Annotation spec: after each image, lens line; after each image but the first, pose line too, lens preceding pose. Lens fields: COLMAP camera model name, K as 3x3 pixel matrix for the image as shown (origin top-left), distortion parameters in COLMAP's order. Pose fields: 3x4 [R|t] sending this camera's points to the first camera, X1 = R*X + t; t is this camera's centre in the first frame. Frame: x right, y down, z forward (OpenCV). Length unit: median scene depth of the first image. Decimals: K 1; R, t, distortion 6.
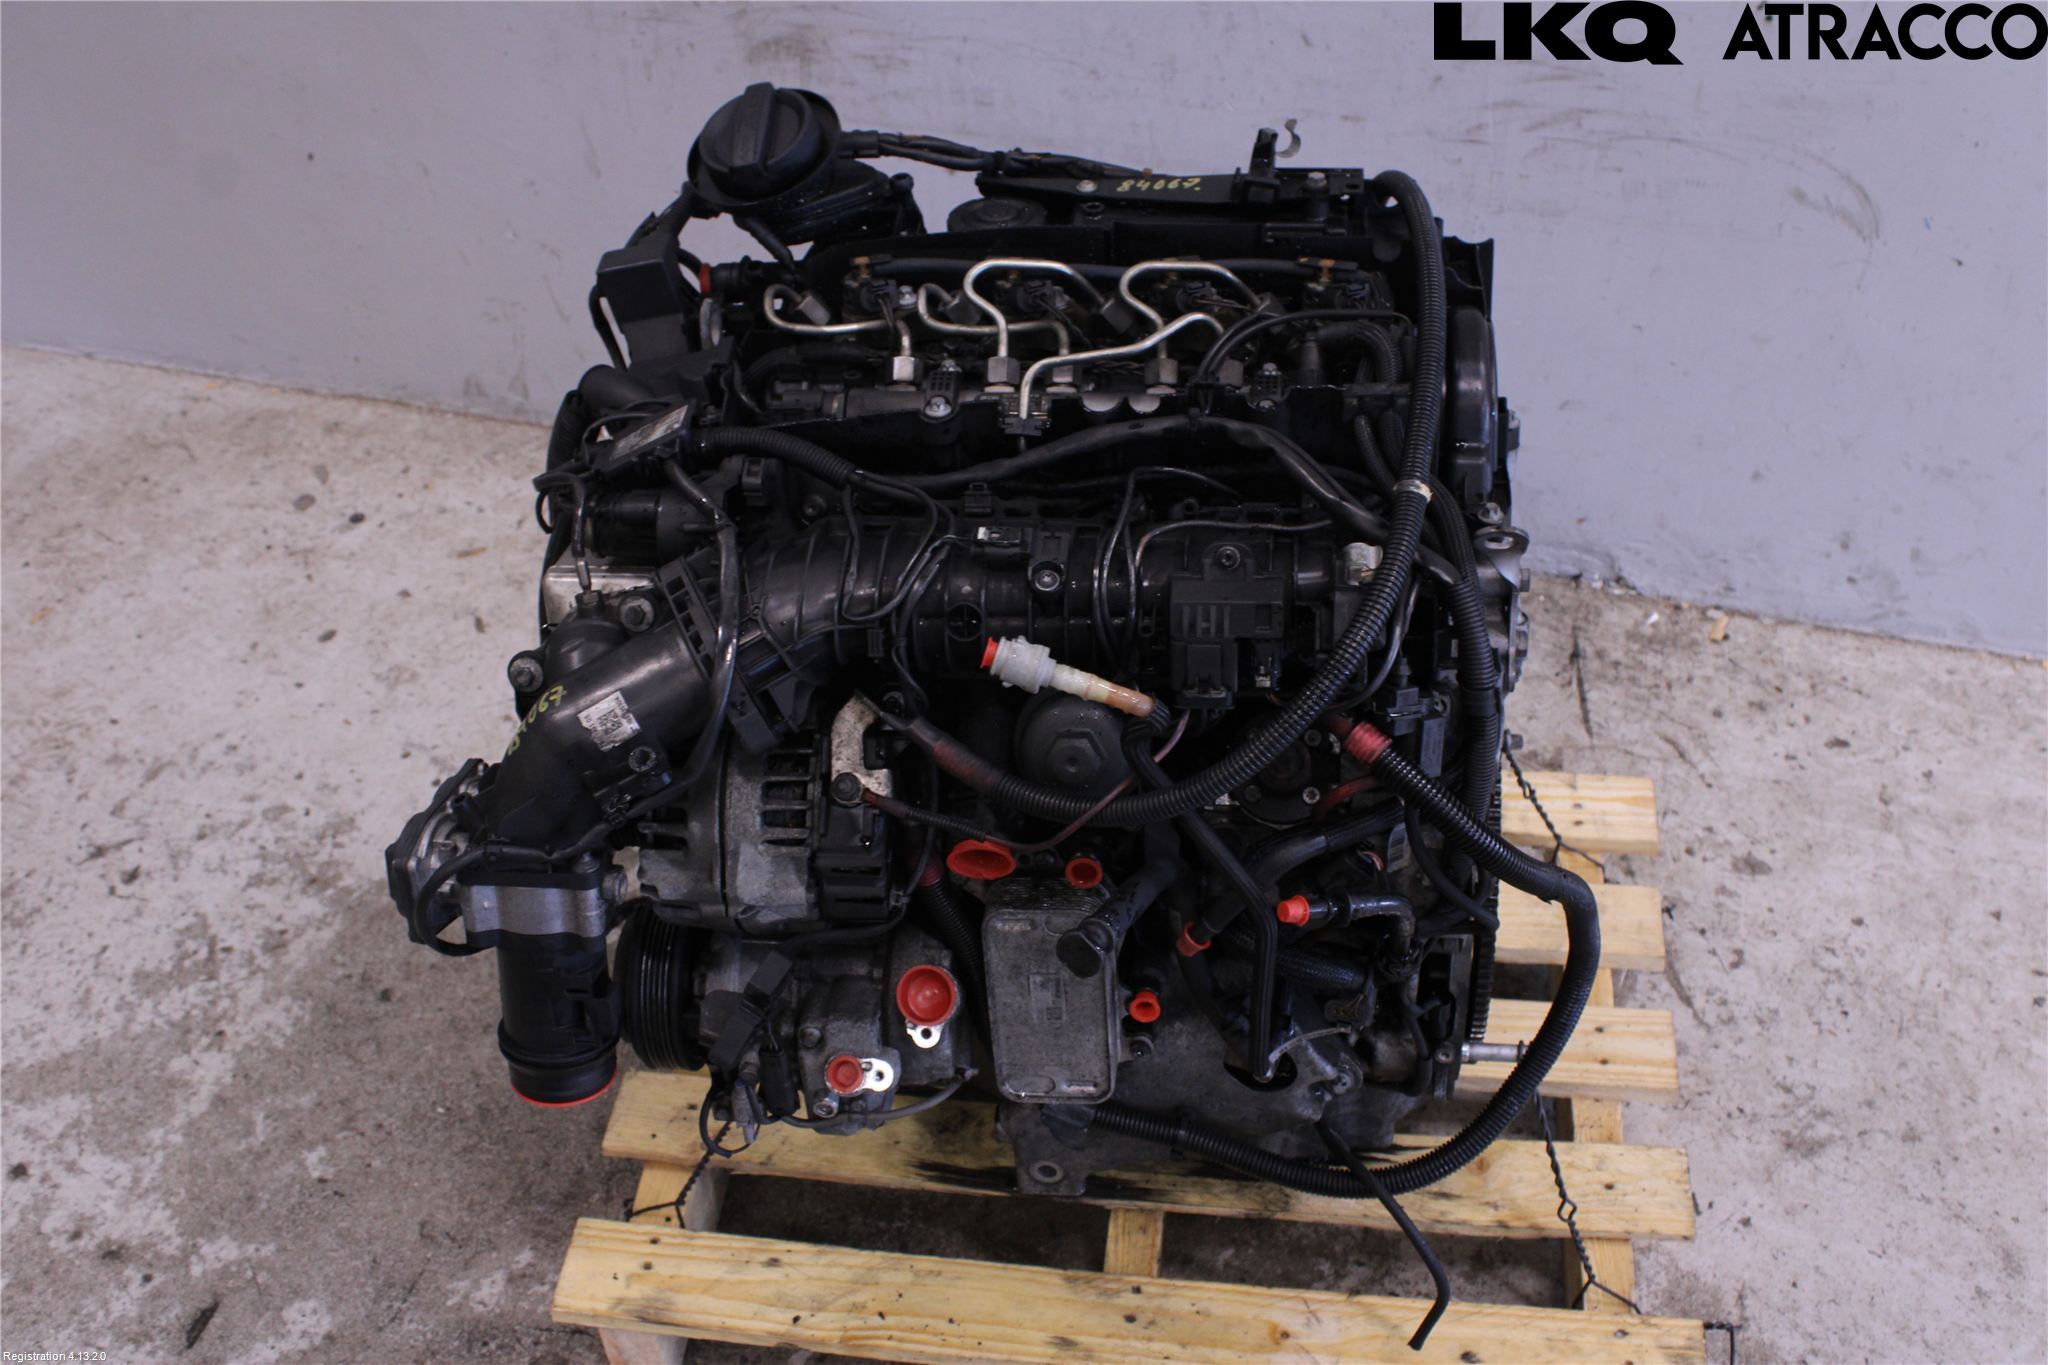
lens RADIAL K [[2167.4, 0, 1071.2], [0, 2167.4, 672.9], [0, 0, 1]] dist [-0.032335, 0.008301]
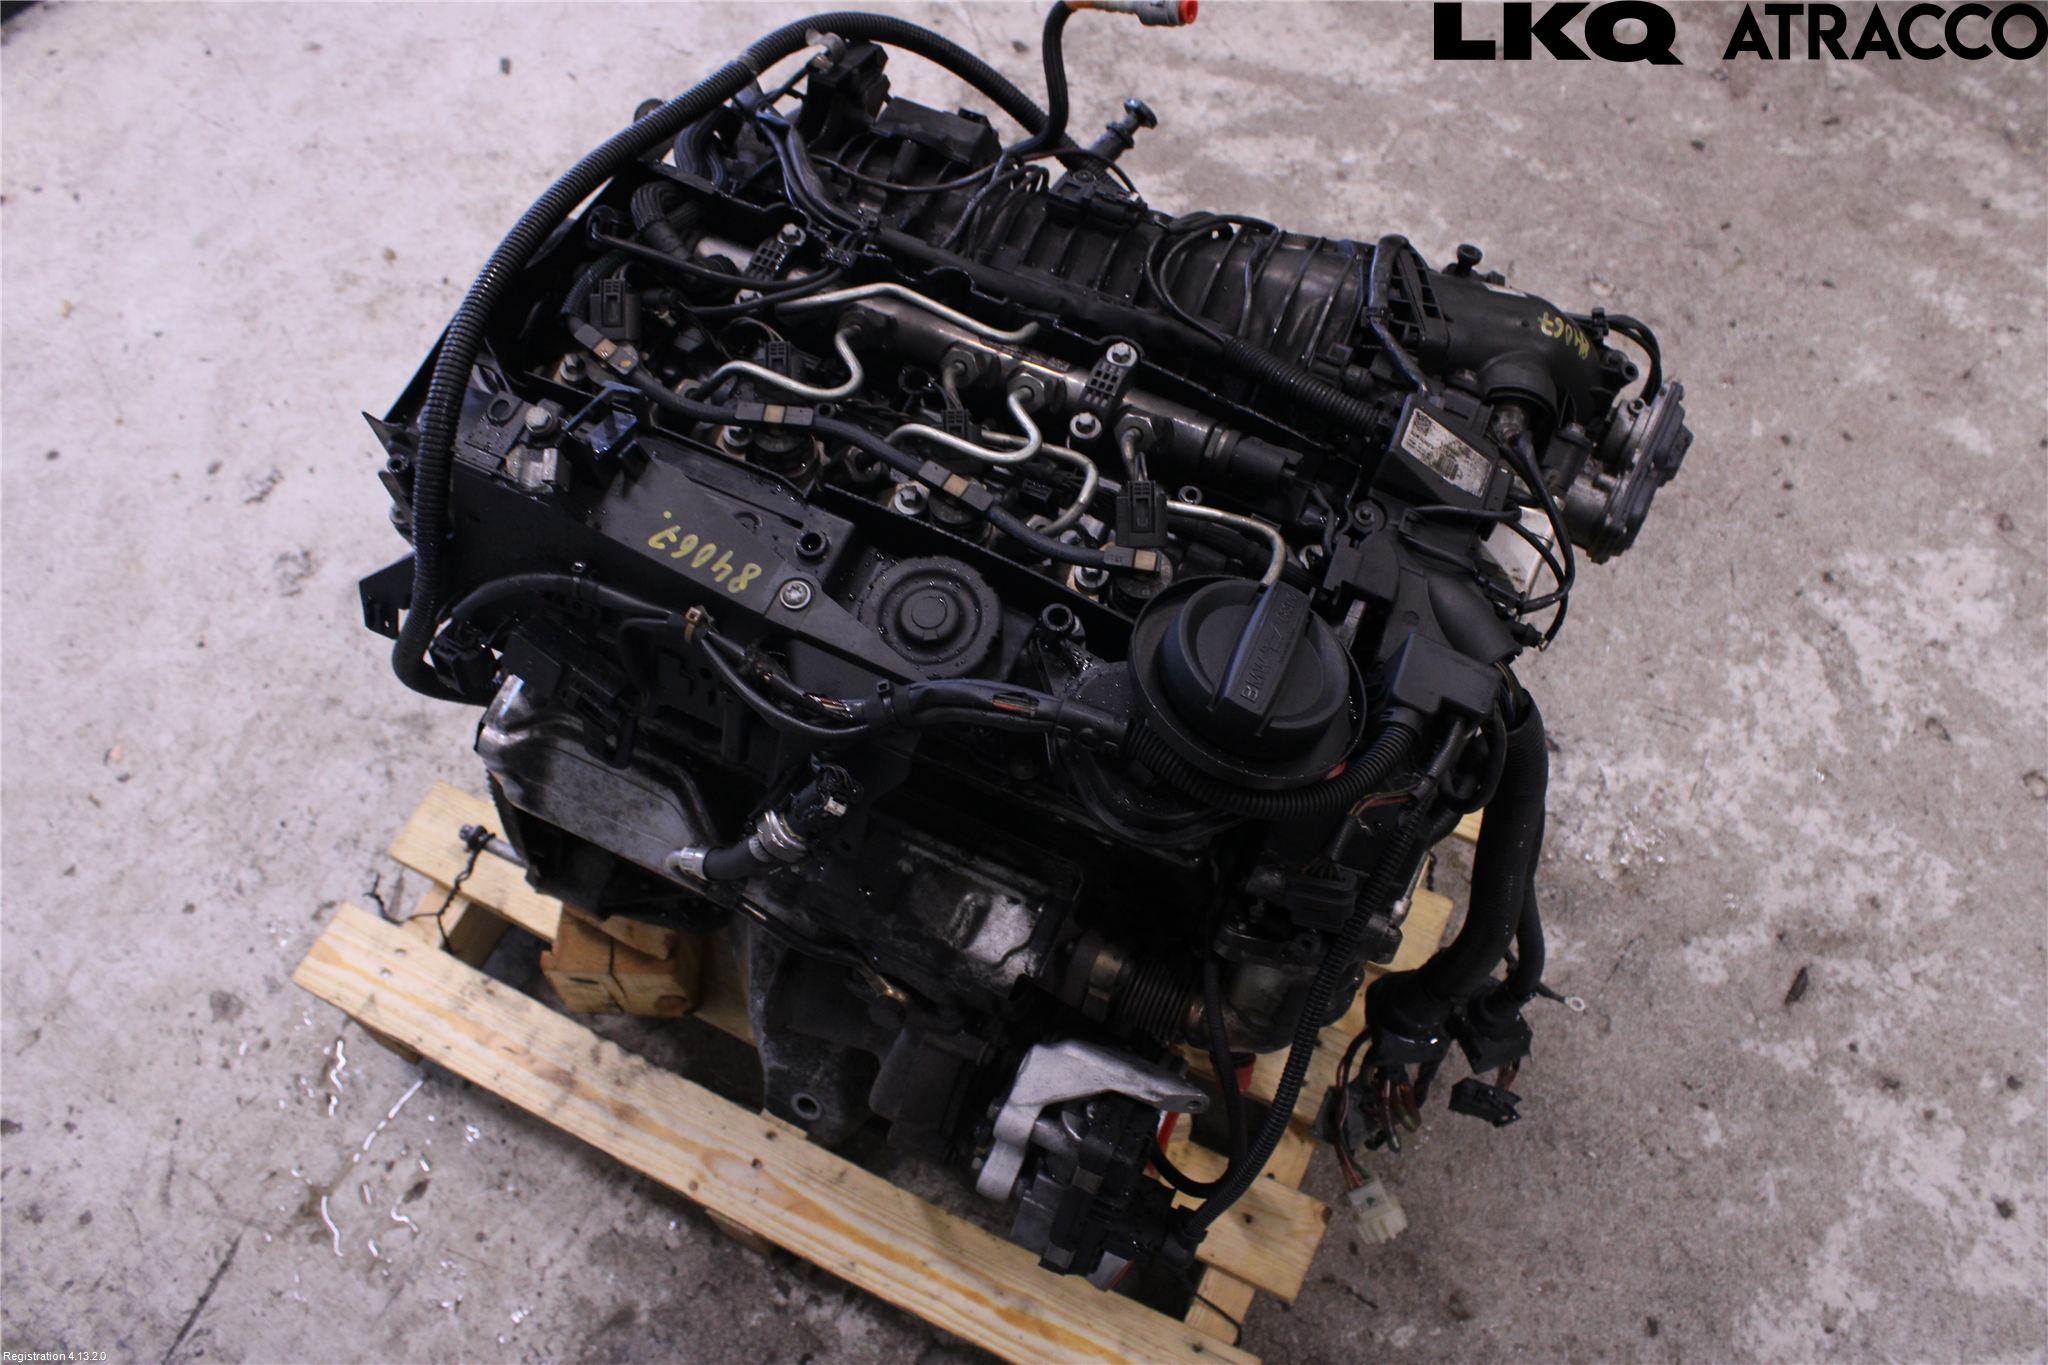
lens RADIAL K [[1754.7, 0, 1026.9], [0, 1754.7, 676.2], [0, 0, 1]] dist [-0.141975, 0.137213]
pose [[-0.942346, -0.281880, 0.180356, -0.134680], [0.242863, -0.205291, 0.948089, -0.599296], [-0.230222, 0.937229, 0.261914, 0.685371]]
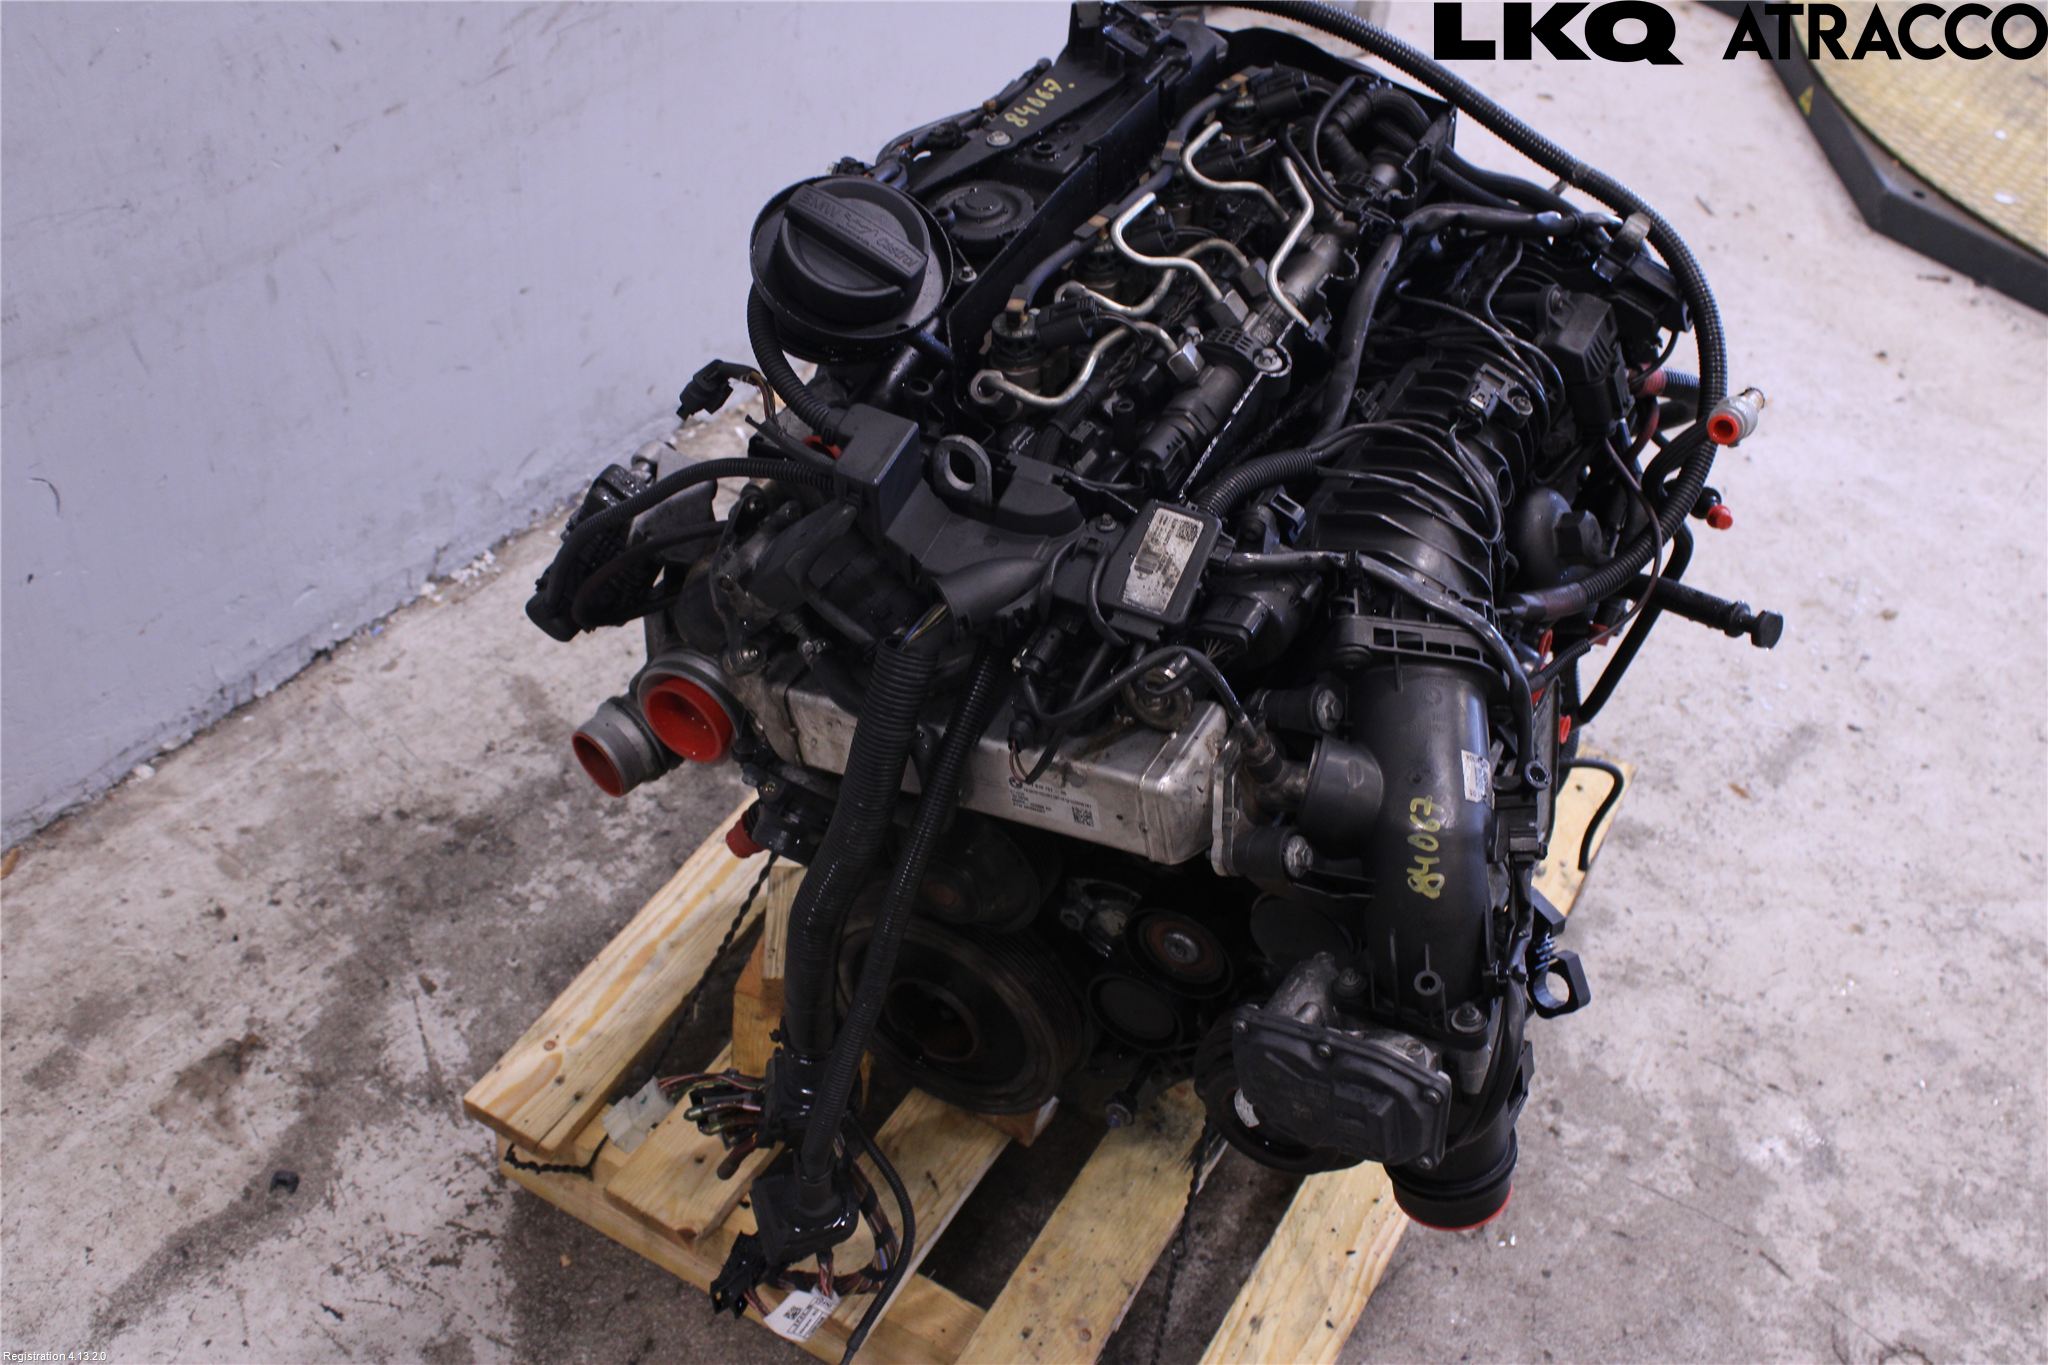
lens RADIAL K [[2162.6, 0, 1024.0], [0, 2162.6, 682.5], [0, 0, 1]] dist [-0.029029, -0.012346]
pose [[0.392431, -0.610389, 0.688057, -0.592728], [0.553841, 0.754061, 0.353061, -0.291637], [-0.734342, 0.242523, 0.633976, 0.381448]]
